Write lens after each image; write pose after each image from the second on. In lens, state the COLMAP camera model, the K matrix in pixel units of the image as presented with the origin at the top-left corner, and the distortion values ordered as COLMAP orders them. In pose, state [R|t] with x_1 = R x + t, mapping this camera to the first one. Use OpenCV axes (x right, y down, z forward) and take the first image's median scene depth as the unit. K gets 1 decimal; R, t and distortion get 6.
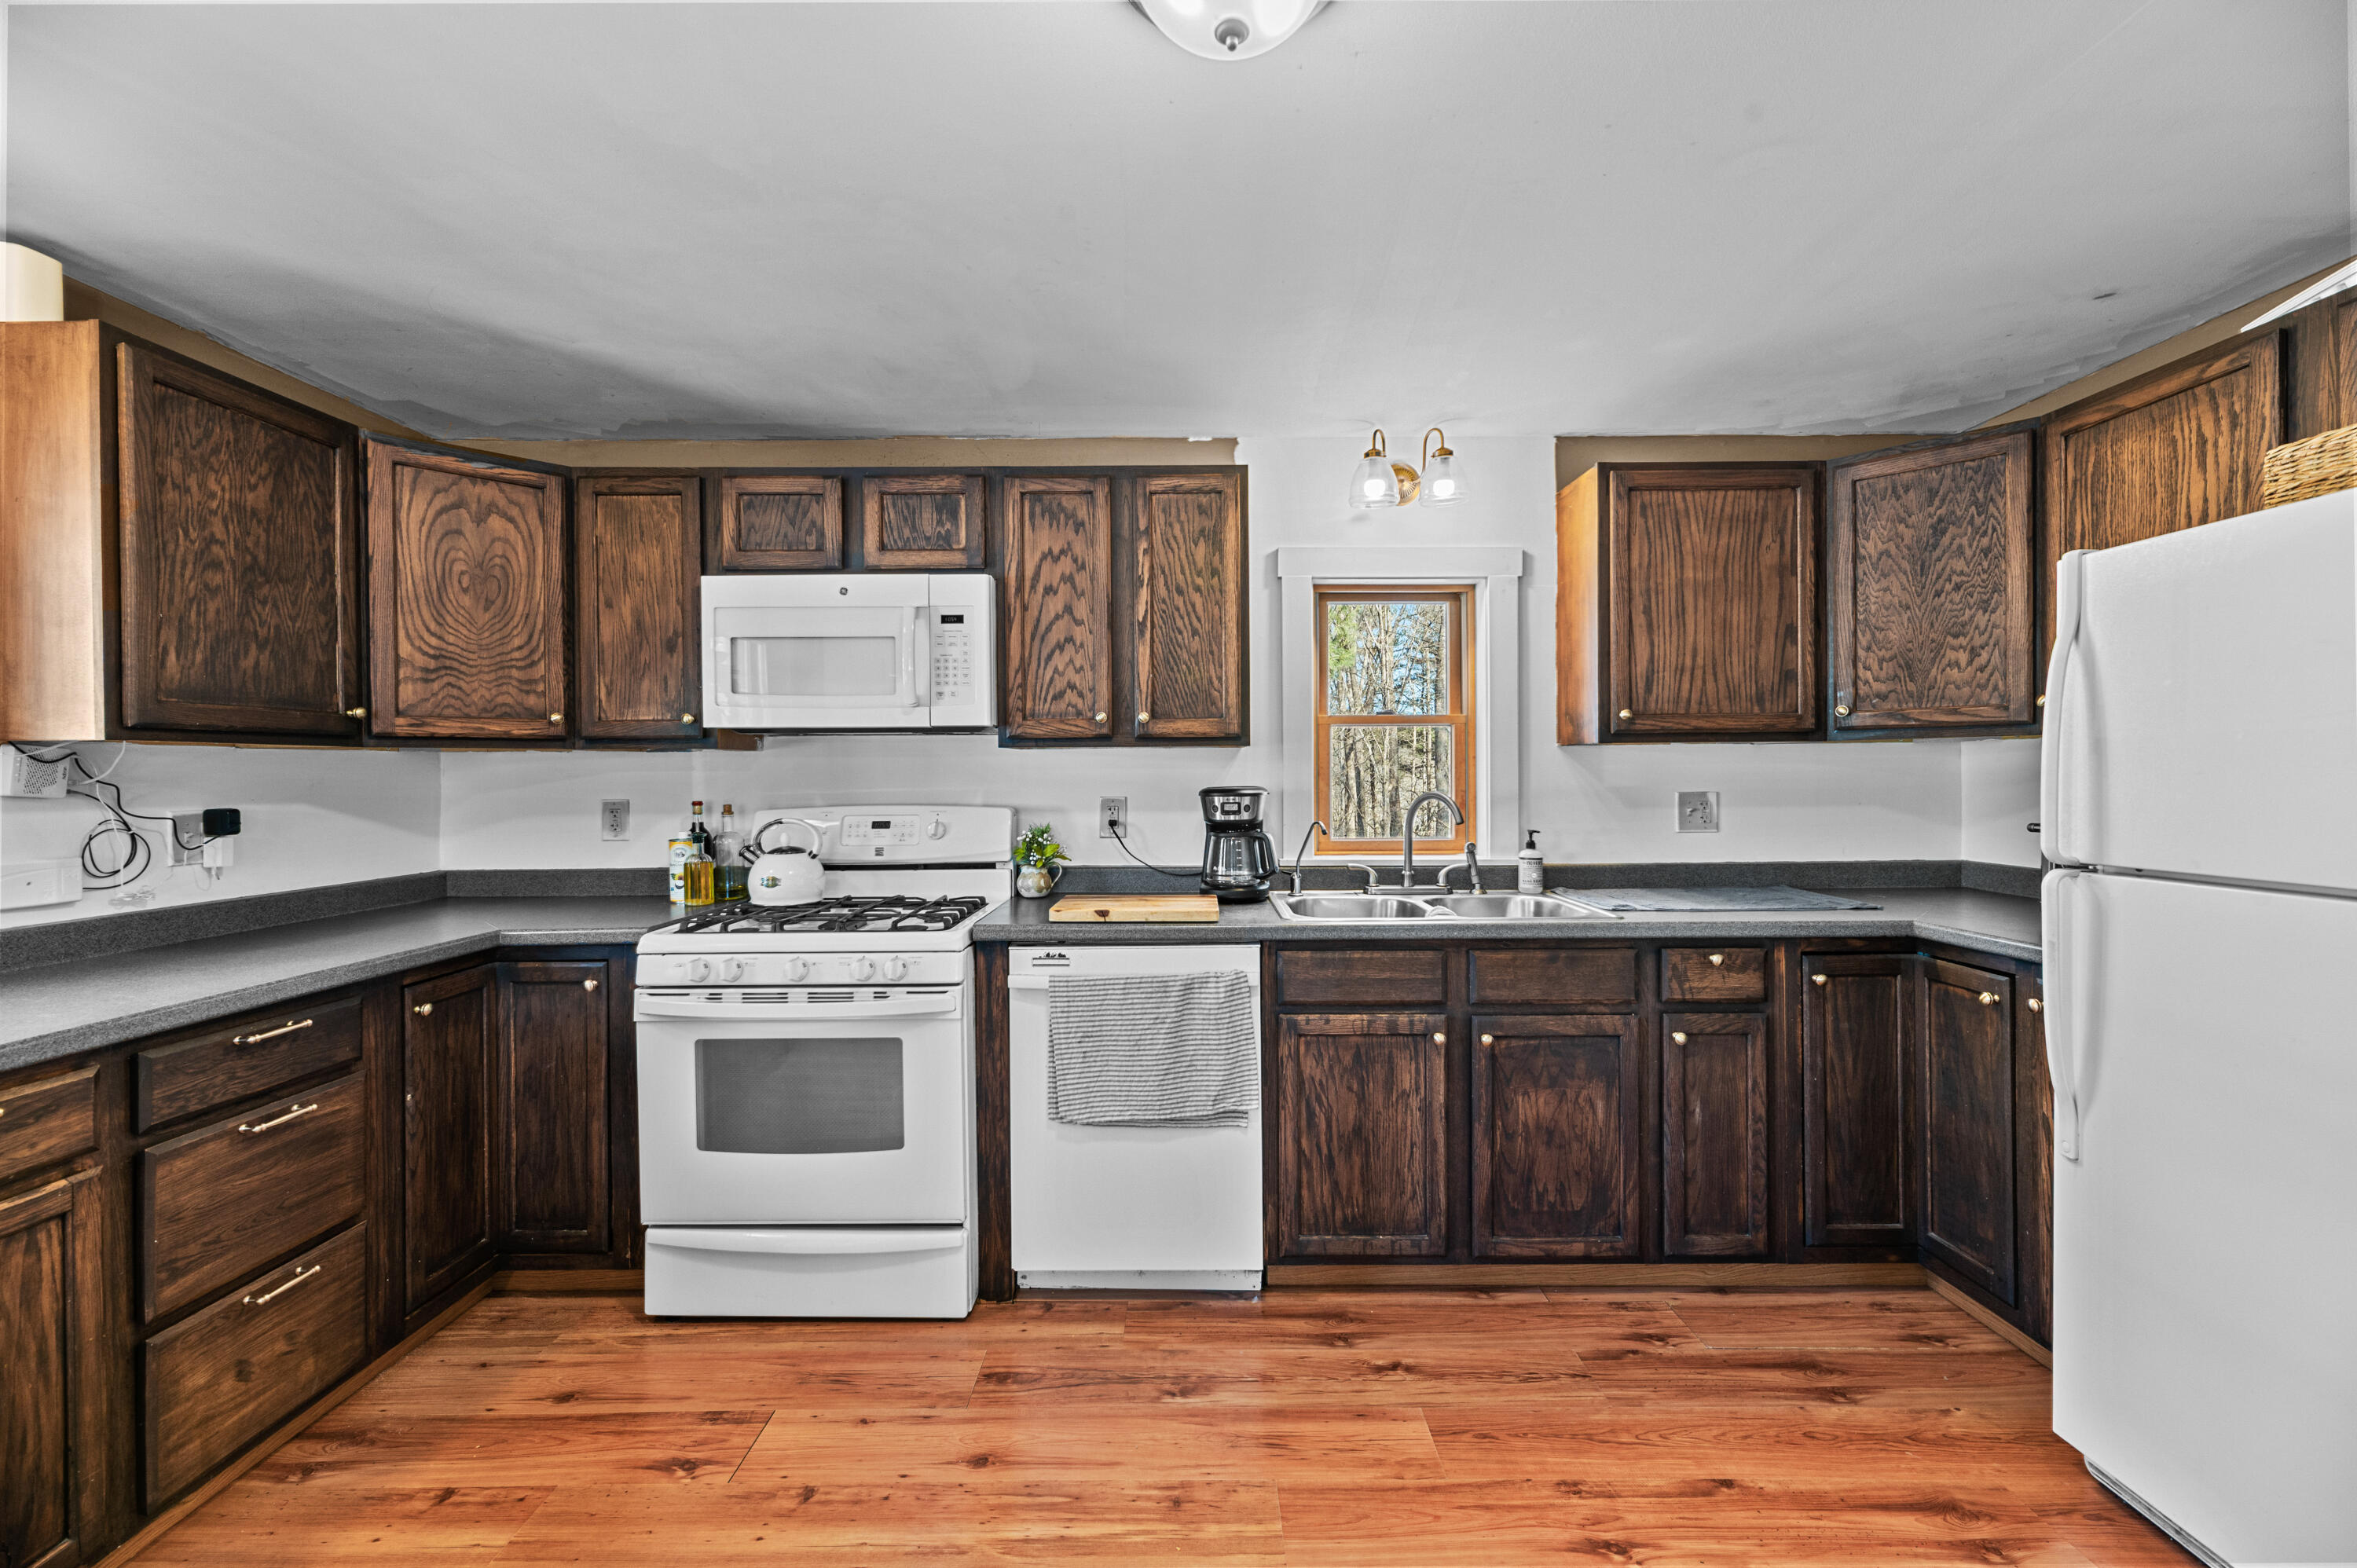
lens RADIAL K [[947.8, 0, 1183.1], [0, 947.8, 783.4], [0, 0, 1]] dist [0.000356, 0.000159]
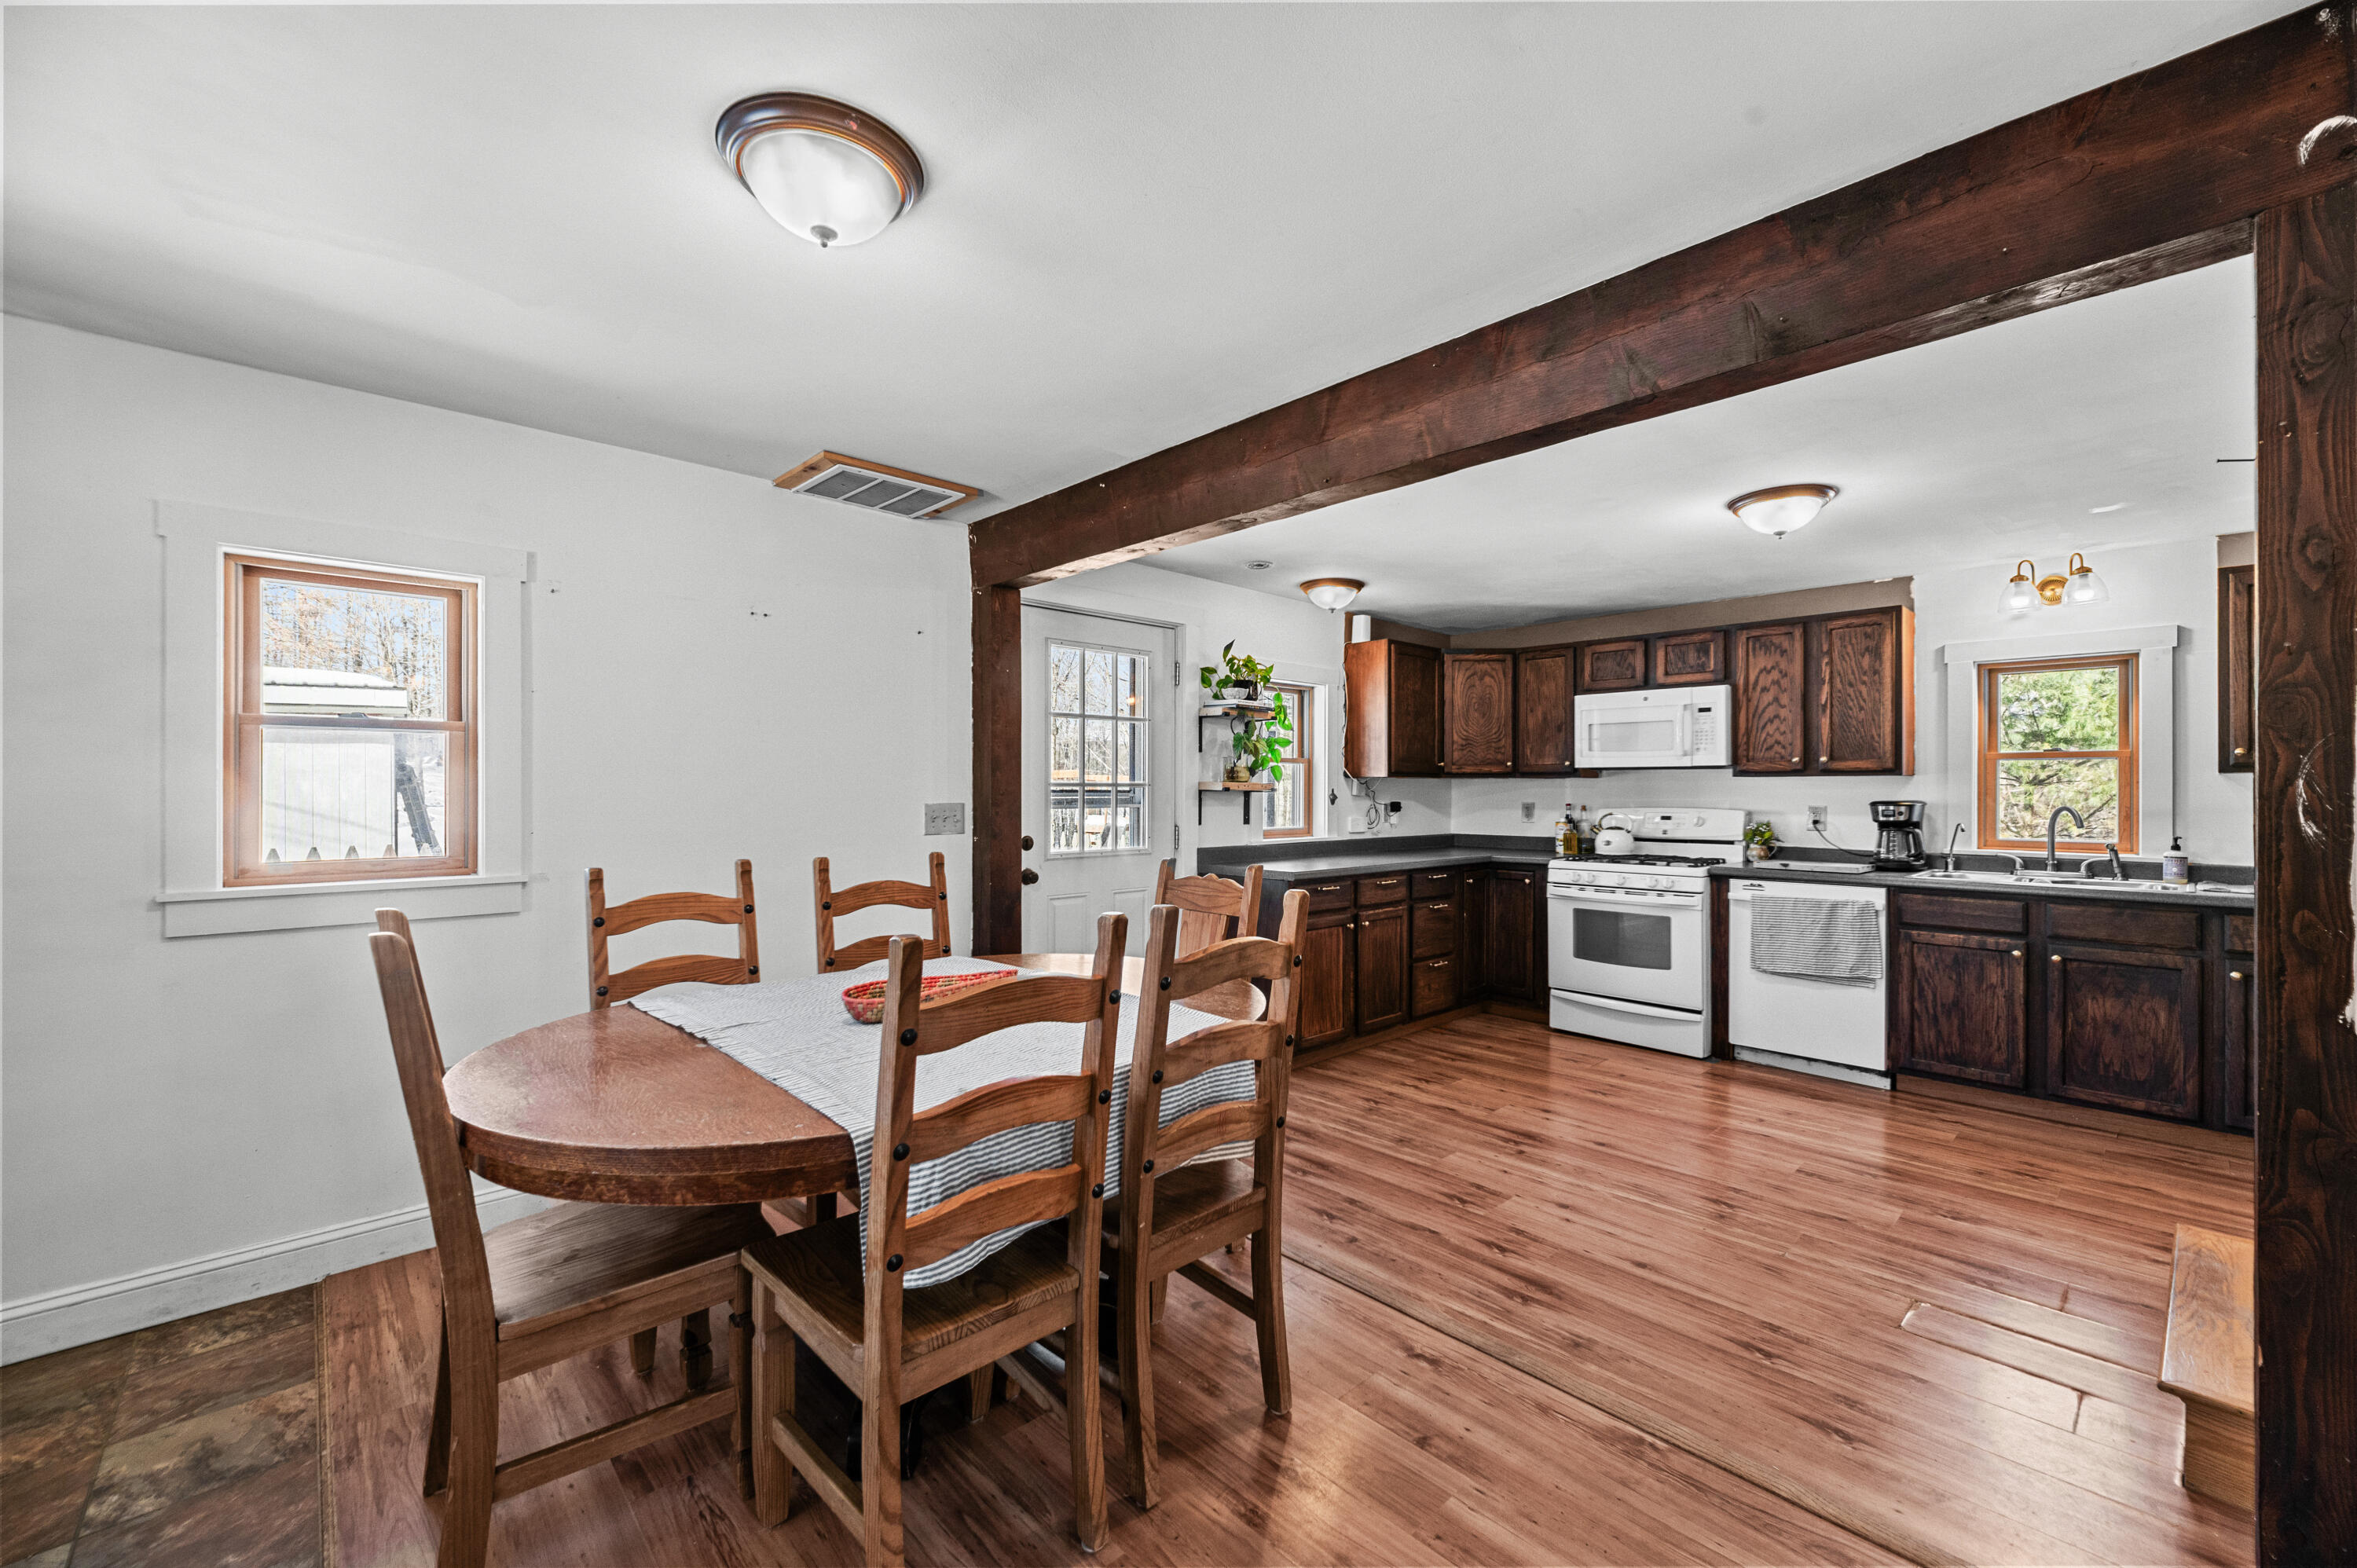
lens RADIAL K [[947.8, 0, 1183.1], [0, 947.8, 783.4], [0, 0, 1]] dist [0.000356, 0.000159]
pose [[0.685693, 0.003205, -0.727884, 0.442229], [-0.015920, 0.999817, -0.010595, 0.012340], [0.727717, 0.018853, 0.685618, -1.108761]]
